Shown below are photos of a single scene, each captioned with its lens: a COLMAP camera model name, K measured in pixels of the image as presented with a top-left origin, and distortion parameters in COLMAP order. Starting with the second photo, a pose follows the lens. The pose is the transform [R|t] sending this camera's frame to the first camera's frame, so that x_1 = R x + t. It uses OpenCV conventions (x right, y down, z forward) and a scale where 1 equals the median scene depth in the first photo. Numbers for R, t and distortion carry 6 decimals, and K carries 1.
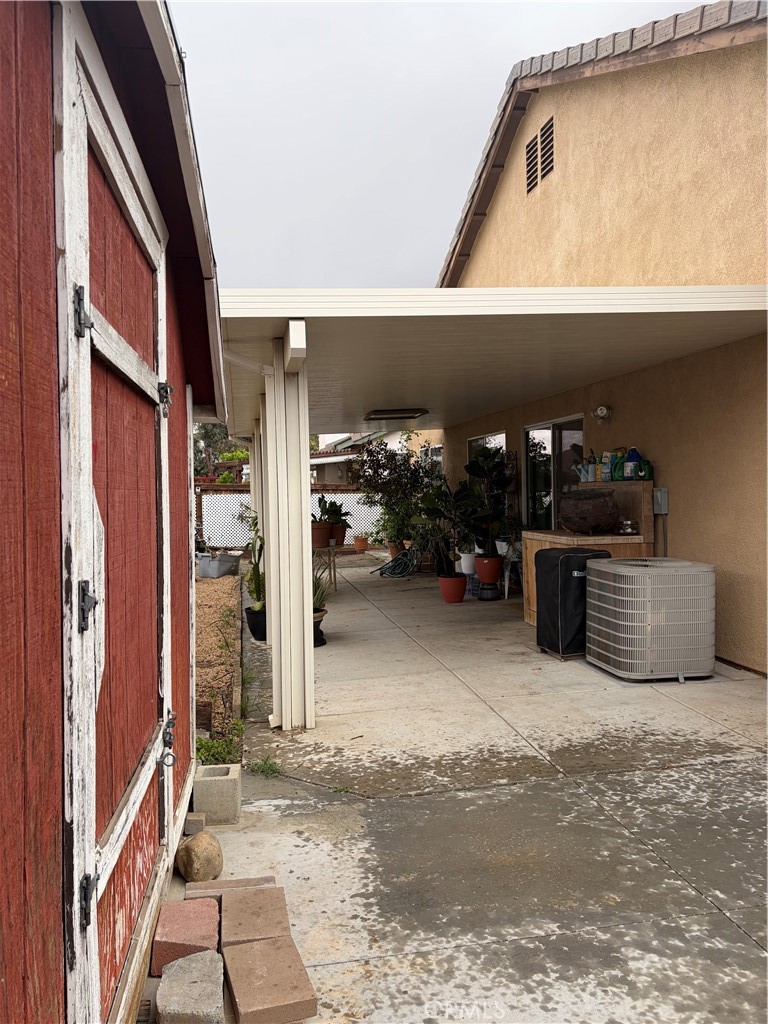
lens RADIAL K [[794.4, 0, 388.5], [0, 794.4, 514.8], [0, 0, 1]] dist [0.005827, -0.013988]
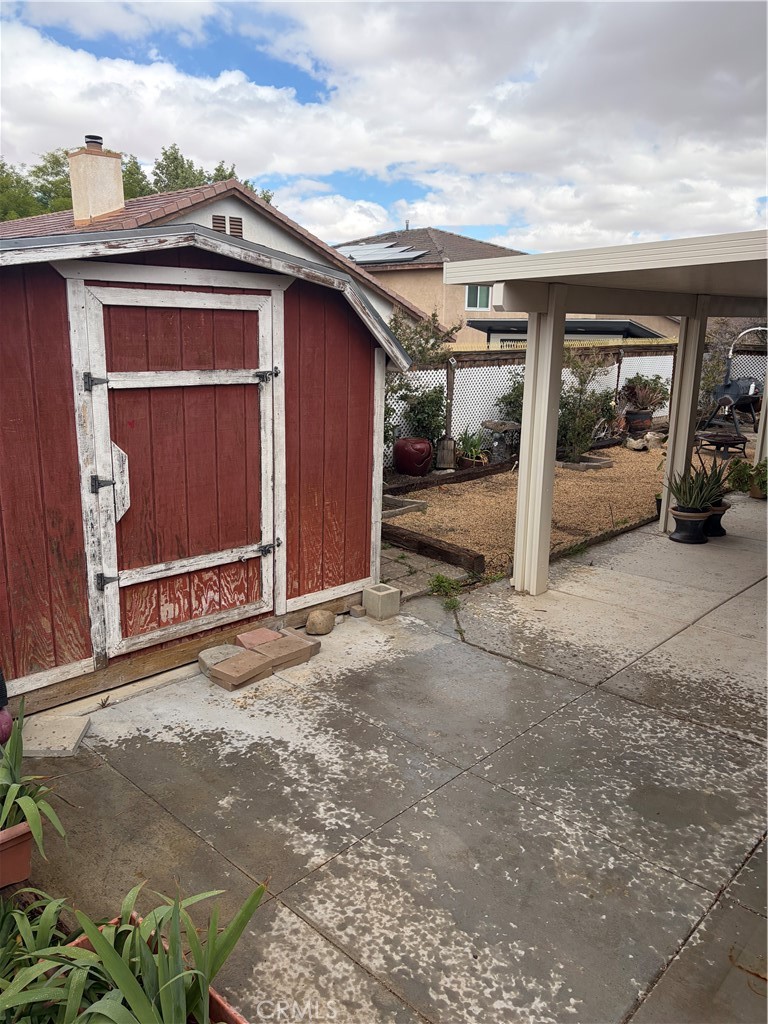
lens RADIAL K [[794.4, 0, 386.2], [0, 794.4, 506.9], [0, 0, 1]] dist [0.005827, -0.013988]
pose [[0.581818, 0.219570, -0.783120, 1.100471], [-0.063778, 0.972222, 0.225206, -0.224241], [0.810814, -0.081083, 0.579660, 0.074610]]
